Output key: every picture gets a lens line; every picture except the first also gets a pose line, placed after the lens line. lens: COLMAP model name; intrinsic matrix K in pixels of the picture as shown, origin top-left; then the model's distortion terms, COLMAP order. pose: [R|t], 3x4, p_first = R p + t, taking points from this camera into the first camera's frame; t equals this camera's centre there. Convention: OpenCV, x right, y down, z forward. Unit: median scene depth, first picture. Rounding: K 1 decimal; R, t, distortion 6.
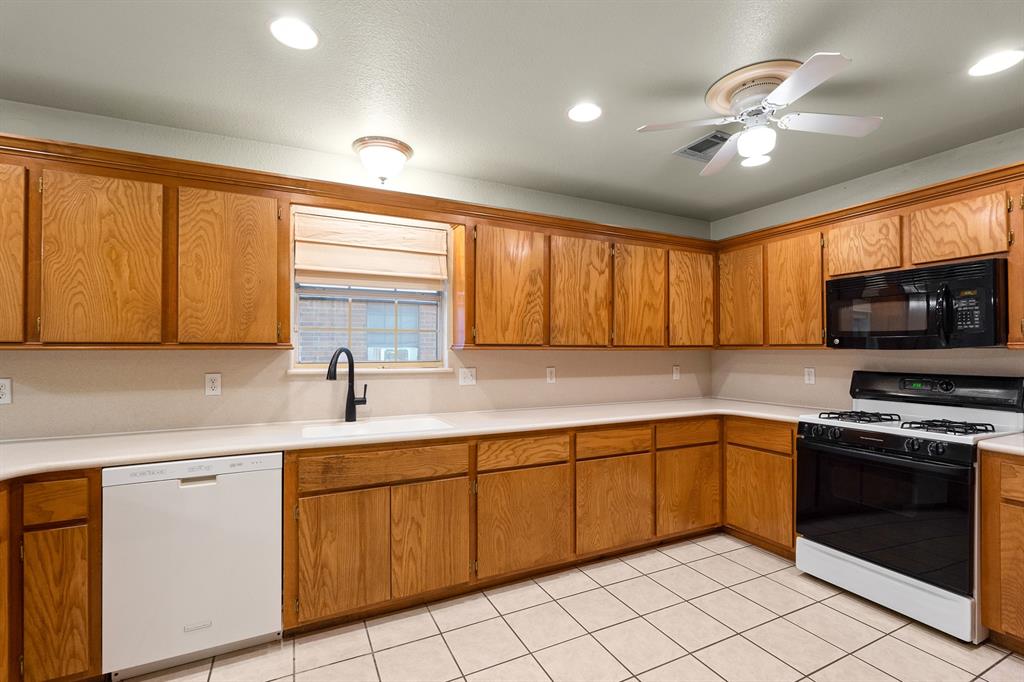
lens RADIAL K [[452.3, 0, 513.3], [0, 452.3, 343.4], [0, 0, 1]] dist [-0.003338, -0.000380]
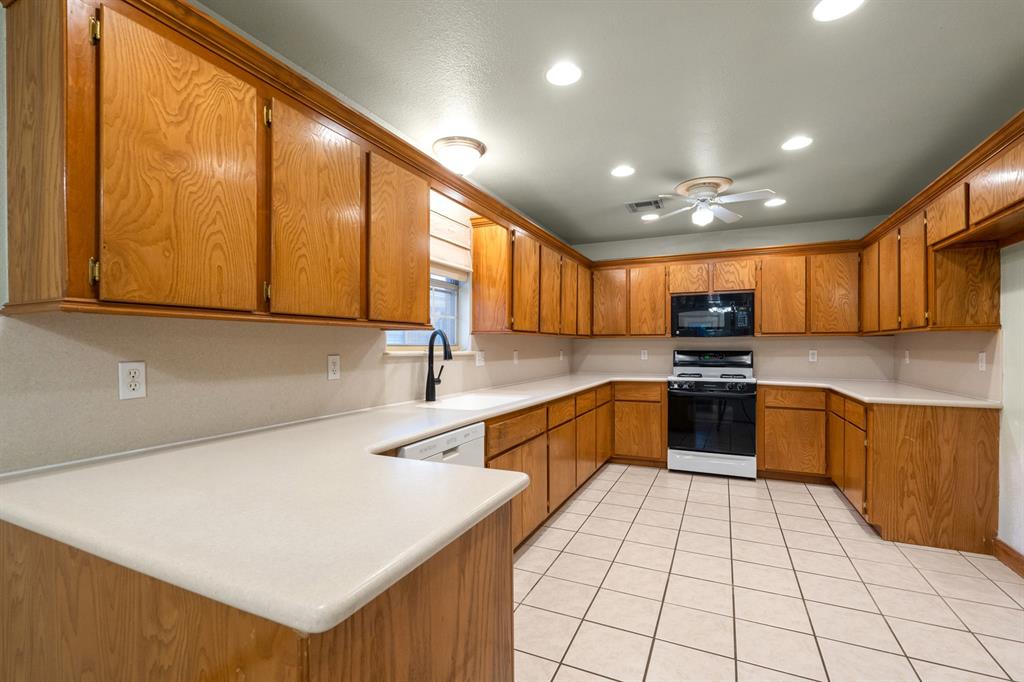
lens RADIAL K [[452.3, 0, 510.1], [0, 452.3, 344.8], [0, 0, 1]] dist [-0.003338, -0.000380]
pose [[0.779981, -0.000076, 0.625804, -0.891980], [-0.007749, 0.999922, 0.009779, 0.031882], [-0.625756, -0.012477, 0.779919, 0.073462]]
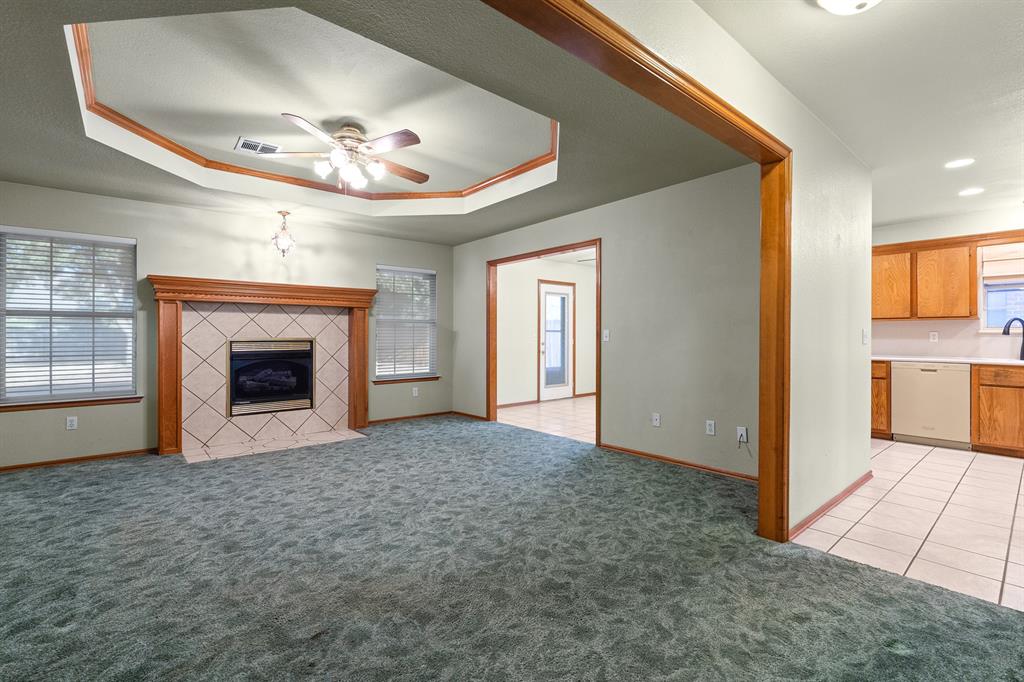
lens RADIAL K [[452.3, 0, 512.7], [0, 452.3, 336.8], [0, 0, 1]] dist [-0.003338, -0.000380]
pose [[0.255666, 0.003293, -0.966759, 0.830555], [0.008975, 0.999943, 0.005779, 0.055380], [0.966723, -0.010154, 0.255622, -1.373179]]
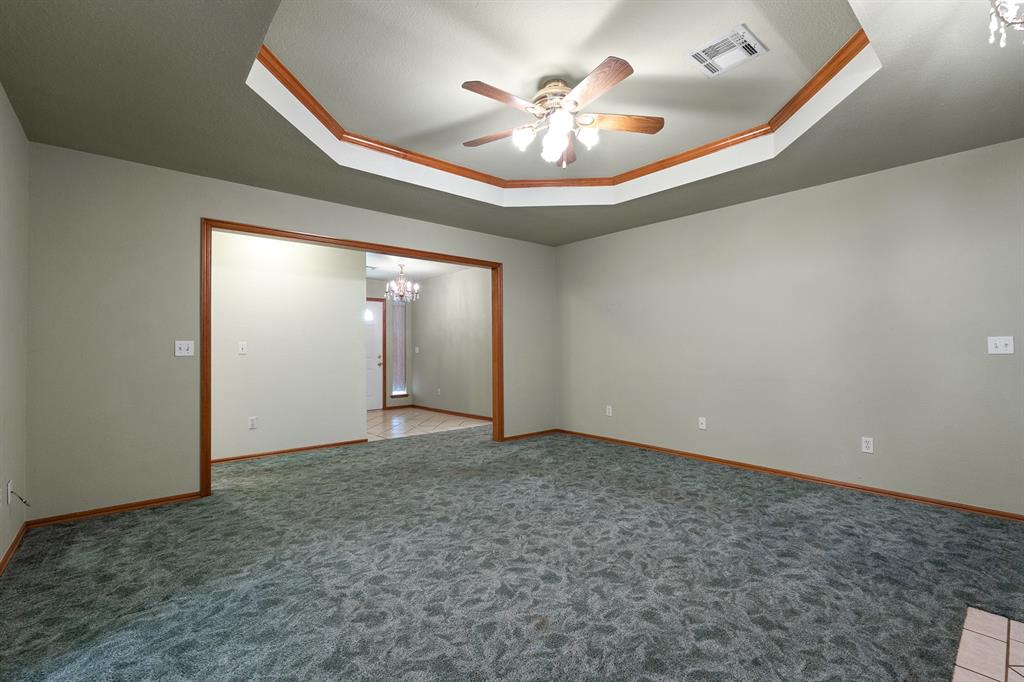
lens RADIAL K [[452.3, 0, 513.2], [0, 452.3, 342.6], [0, 0, 1]] dist [-0.003338, -0.000380]
pose [[-0.262562, 0.015242, 0.964795, -1.527272], [-0.001270, 0.999869, -0.016142, 0.065892], [-0.964914, -0.005463, -0.262508, -1.123545]]
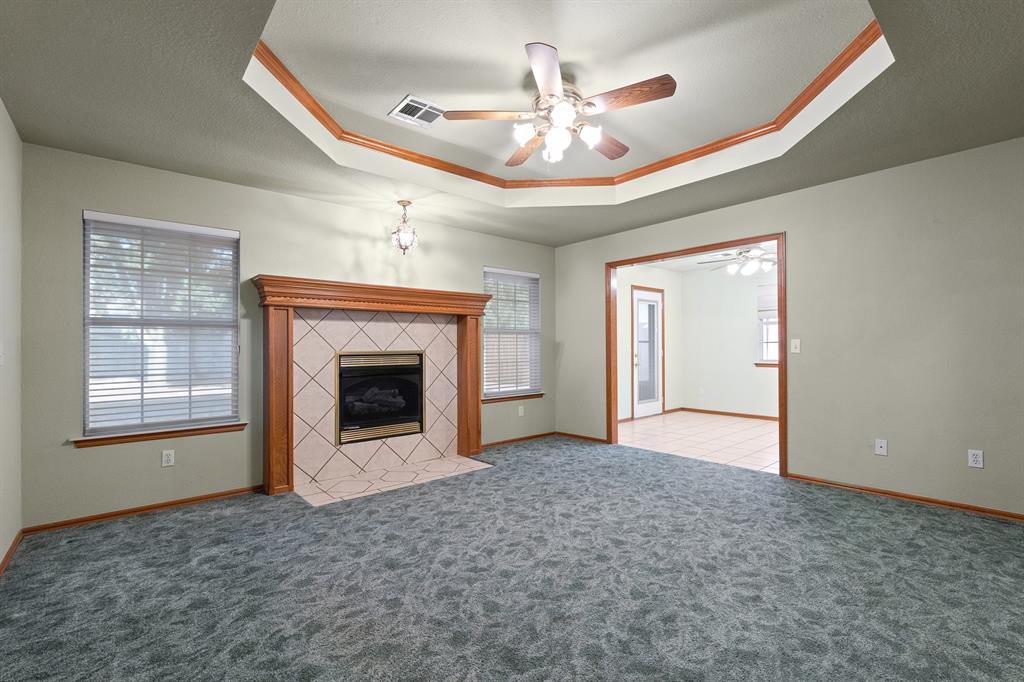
lens RADIAL K [[452.3, 0, 515.1], [0, 452.3, 340.4], [0, 0, 1]] dist [-0.003338, -0.000380]
pose [[0.270809, -0.013896, -0.962533, 0.399958], [0.014035, 0.999847, -0.010486, 0.048952], [0.962531, -0.010669, 0.270963, -1.866261]]
